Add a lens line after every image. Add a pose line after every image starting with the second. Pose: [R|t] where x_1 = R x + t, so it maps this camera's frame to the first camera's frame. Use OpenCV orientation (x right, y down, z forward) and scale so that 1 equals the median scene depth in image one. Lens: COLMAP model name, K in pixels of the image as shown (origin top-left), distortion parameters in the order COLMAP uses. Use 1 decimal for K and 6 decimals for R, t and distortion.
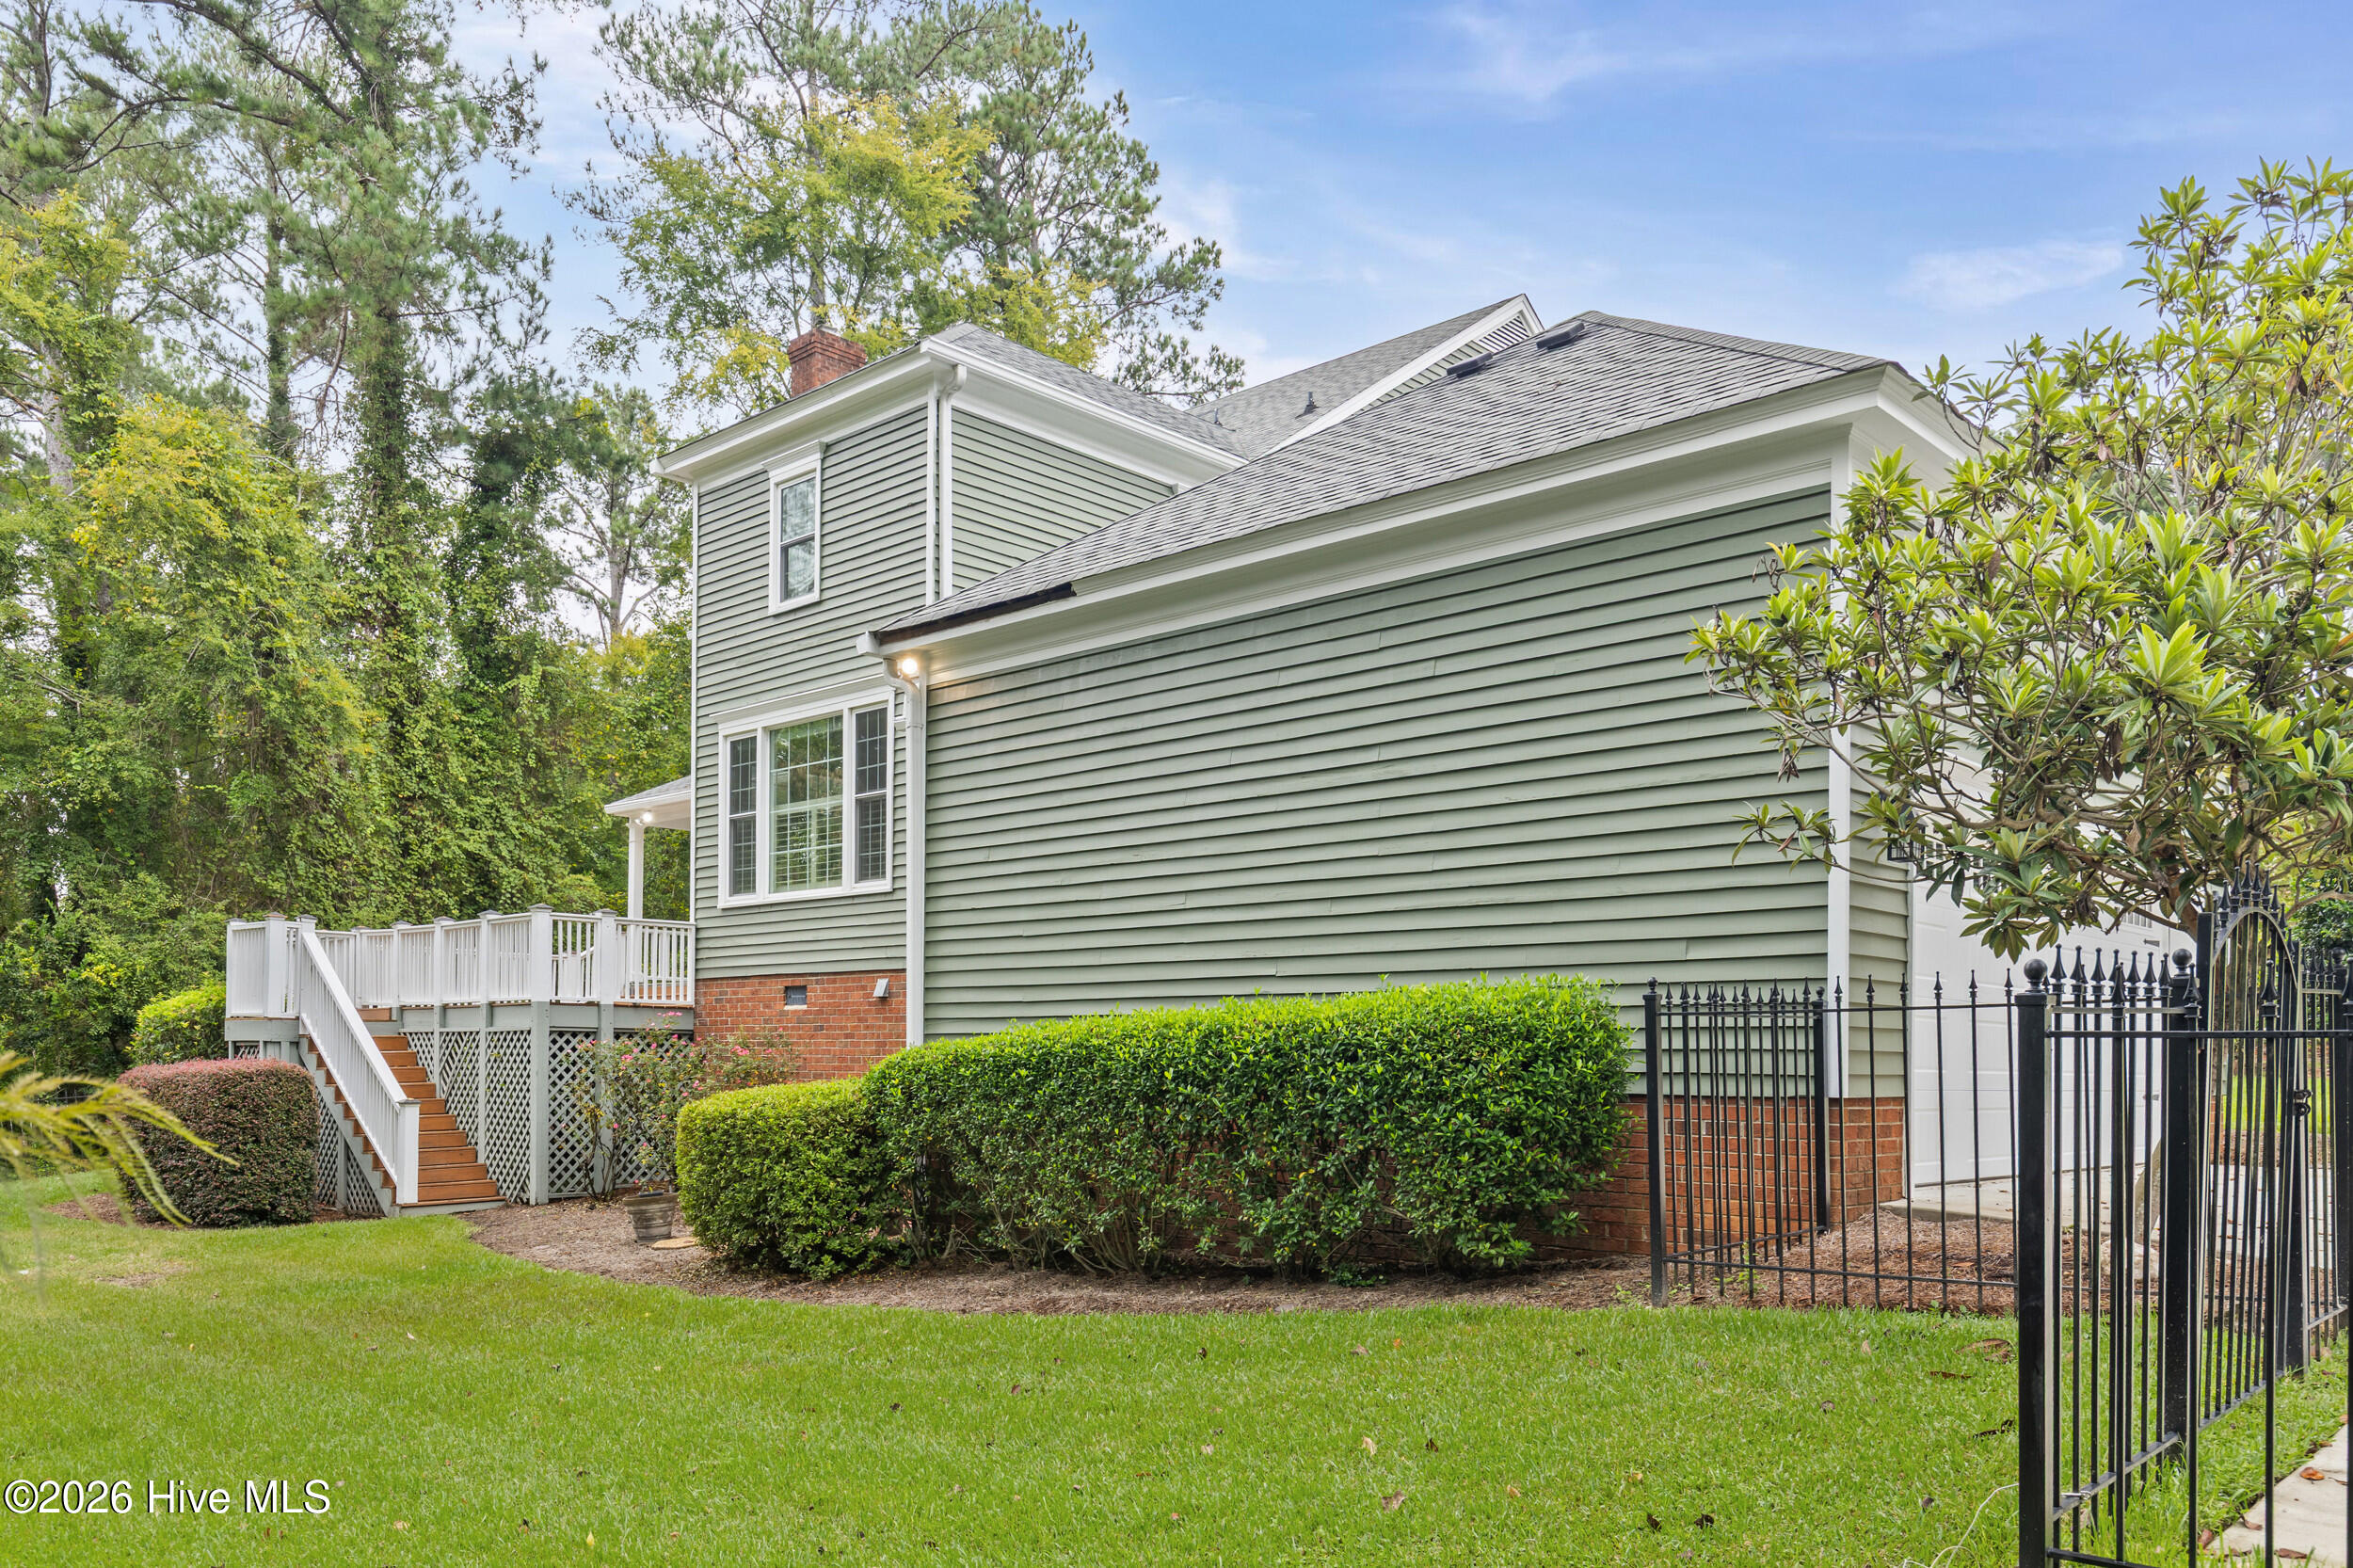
lens RADIAL K [[1676.8, 0, 1173.8], [0, 1676.8, 787.3], [0, 0, 1]] dist [-0.003912, -0.000844]
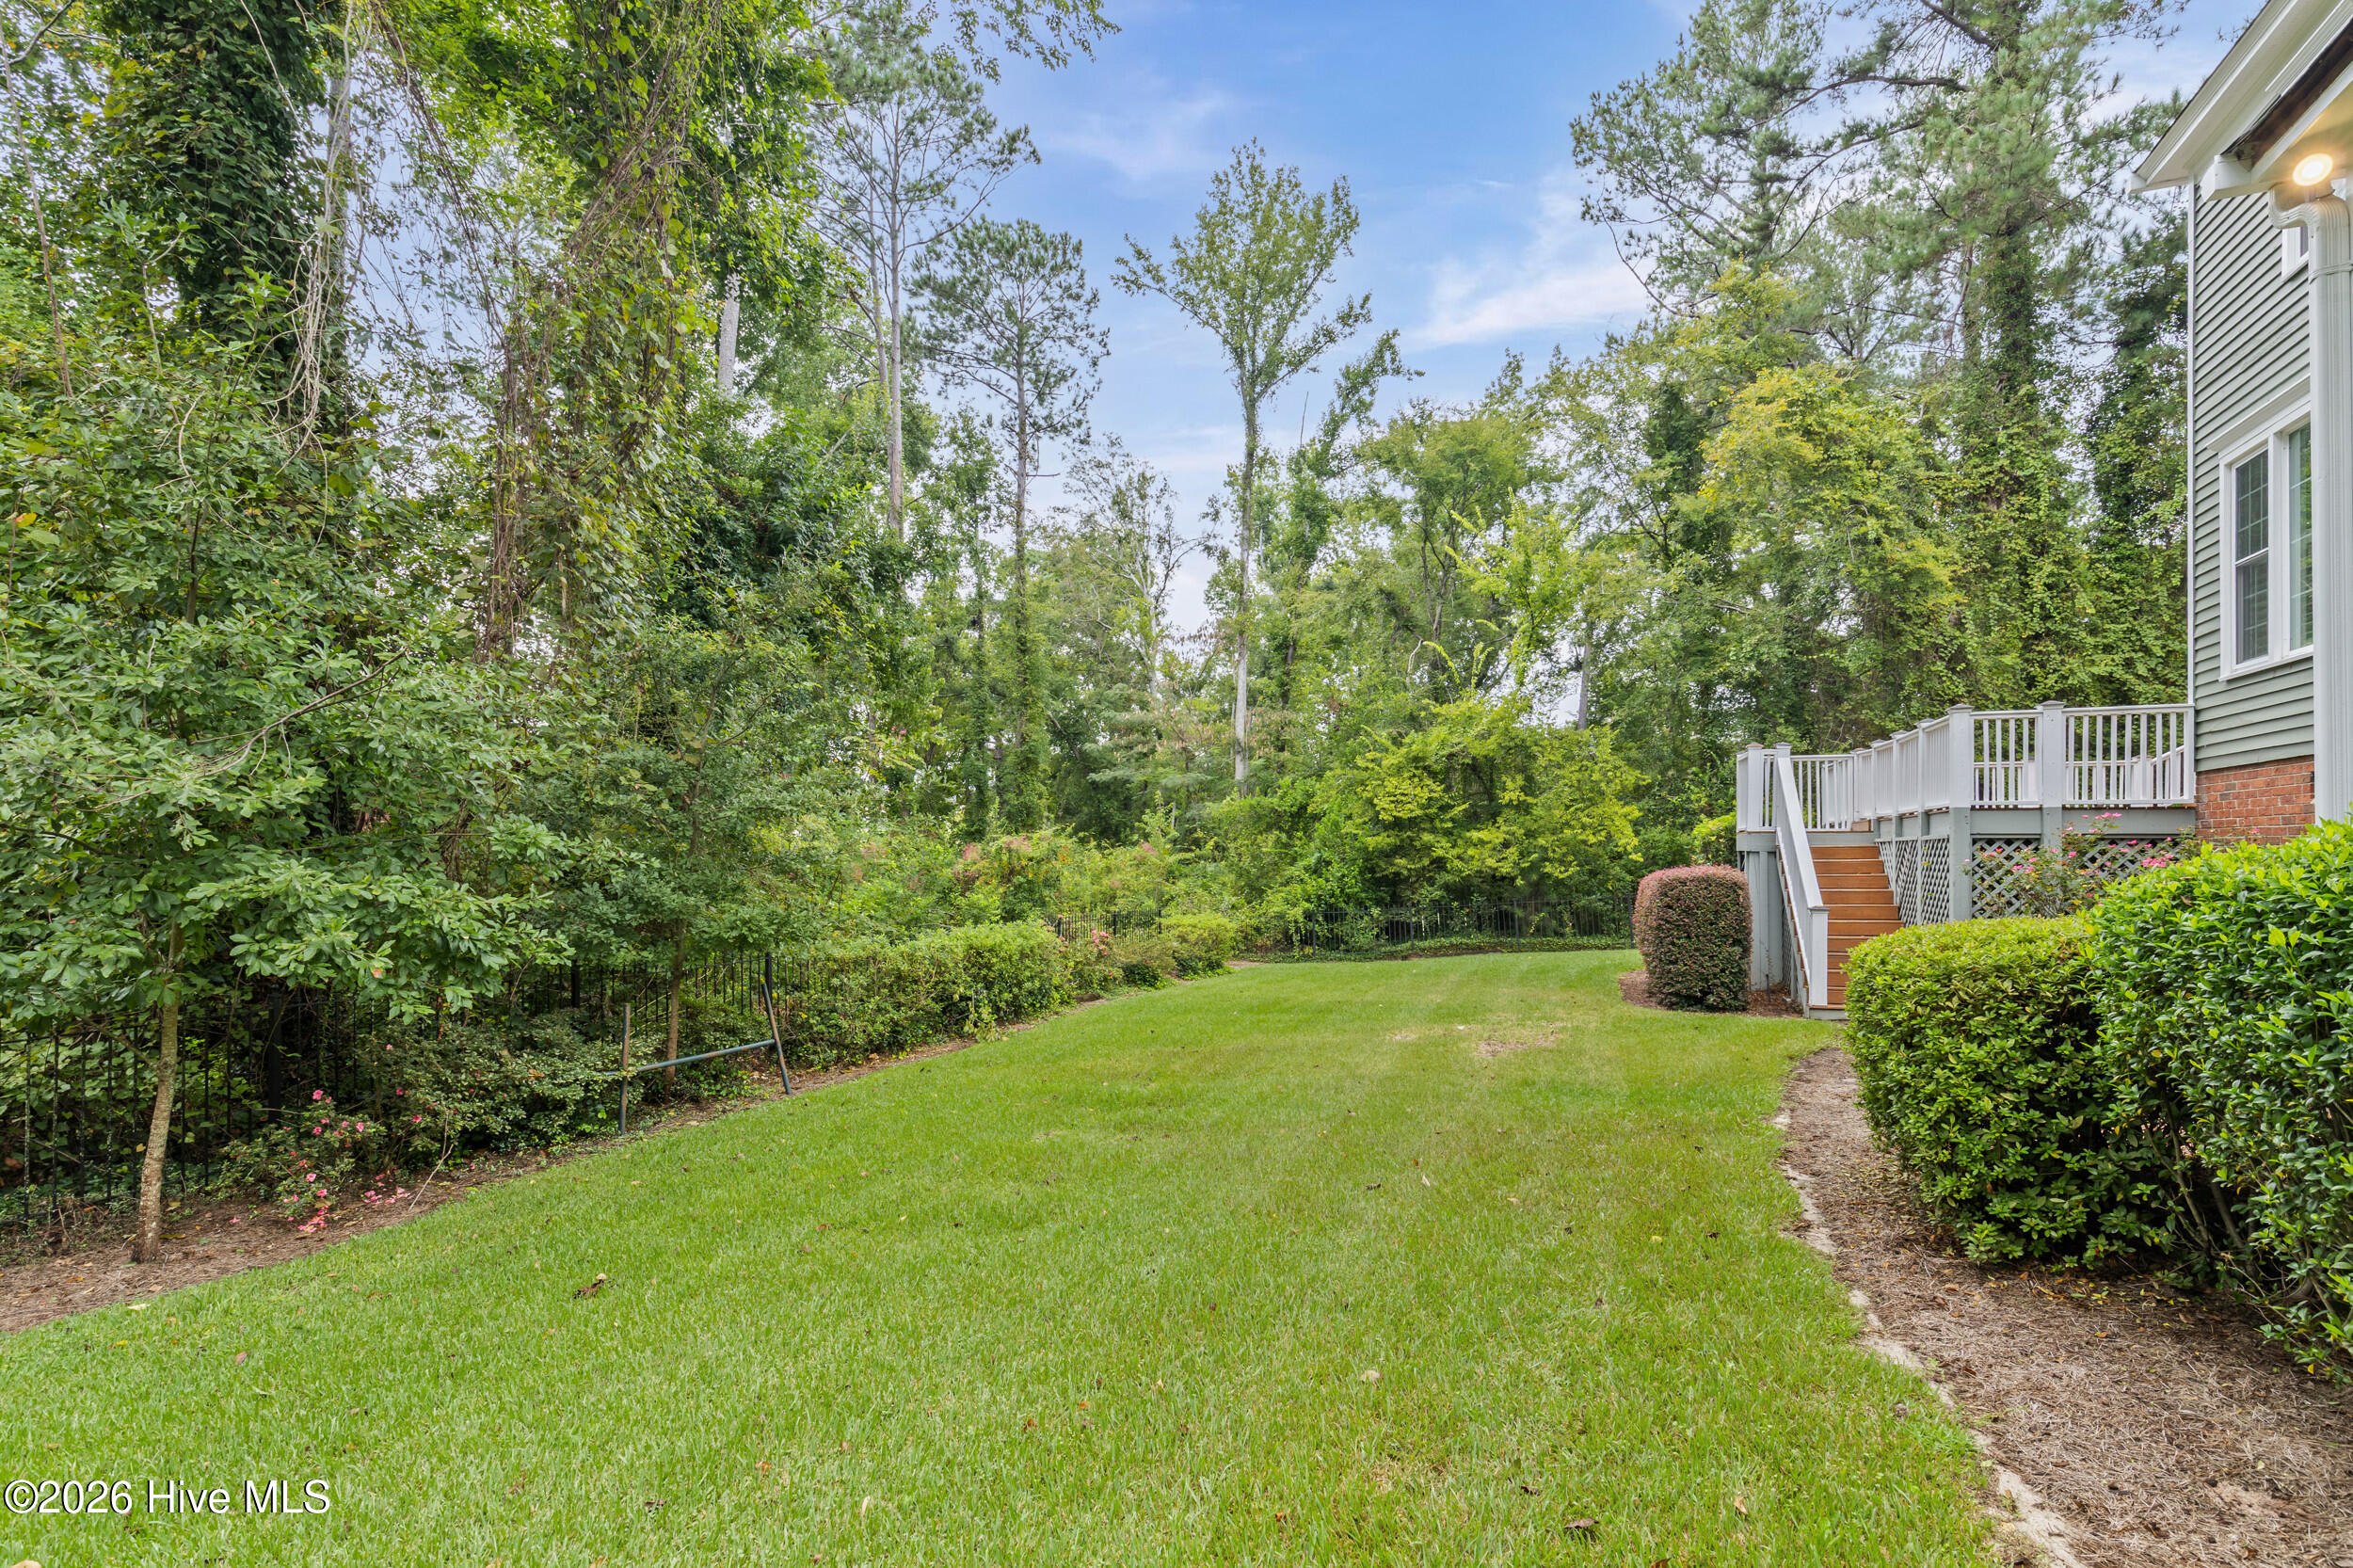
lens RADIAL K [[1060.9, 0, 1230.1], [0, 1060.9, 838.6], [0, 0, 1]] dist [-0.002514, -0.000818]
pose [[0.365471, -0.019271, -0.930623, 0.021617], [0.150507, 0.987853, 0.038651, 0.056145], [0.918574, -0.154191, 0.363932, 0.376620]]
